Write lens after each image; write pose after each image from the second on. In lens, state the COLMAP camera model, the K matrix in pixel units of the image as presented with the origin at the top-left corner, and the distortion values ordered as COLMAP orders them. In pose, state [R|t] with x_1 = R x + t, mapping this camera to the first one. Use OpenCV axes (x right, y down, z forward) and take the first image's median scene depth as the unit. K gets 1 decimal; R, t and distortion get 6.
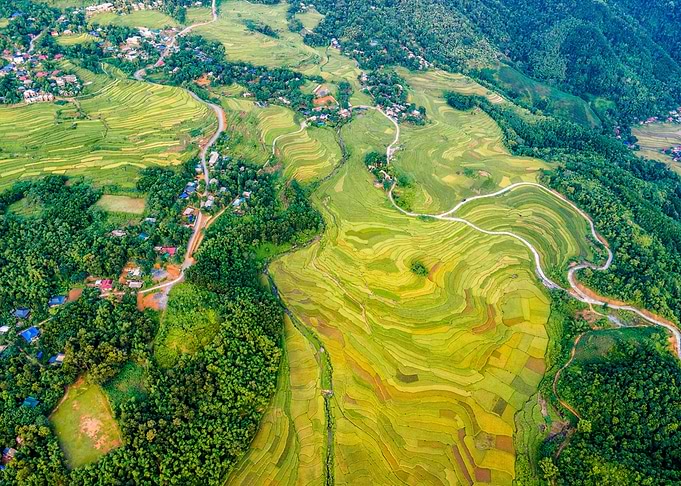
lens RADIAL K [[495.4, 0, 340.5], [0, 495.4, 243.0], [0, 0, 1]] dist [0.004524, 0.055487]
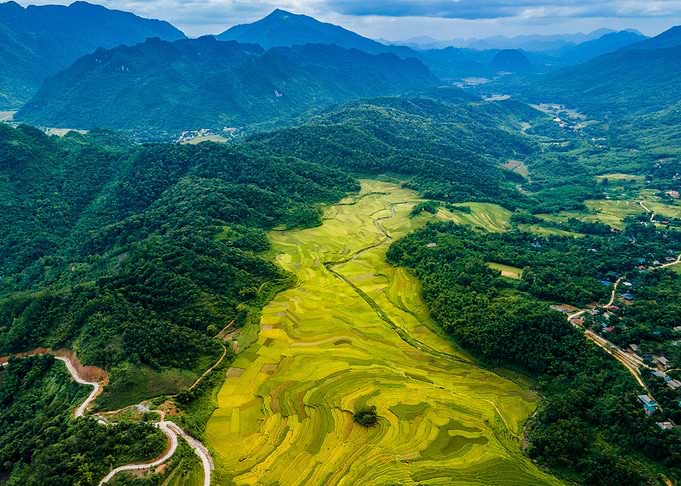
lens RADIAL K [[495.4, 0, 340.5], [0, 495.4, 243.0], [0, 0, 1]] dist [0.004524, 0.055487]
pose [[-0.939779, 0.131607, -0.315428, 0.424426], [-0.220247, 0.472526, 0.853353, -0.765950], [0.261355, 0.871435, -0.415084, 1.115021]]
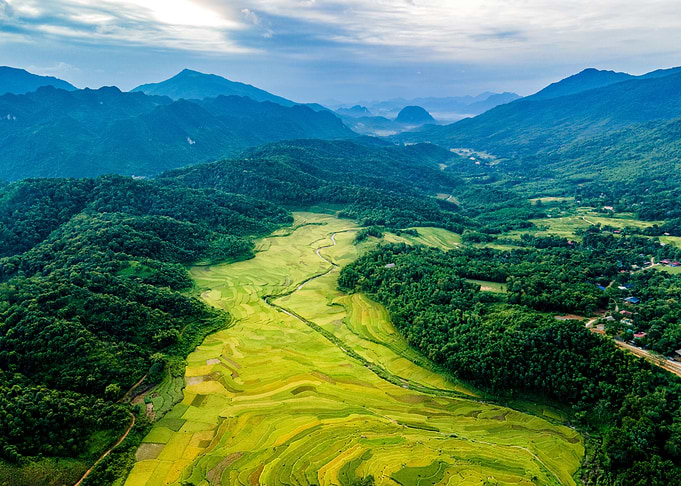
lens RADIAL K [[495.4, 0, 340.5], [0, 495.4, 243.0], [0, 0, 1]] dist [0.004524, 0.055487]
pose [[-0.867033, 0.147666, -0.475866, 0.399145], [-0.313358, 0.580937, 0.751212, -0.497580], [0.387377, 0.800441, -0.457419, 1.055866]]
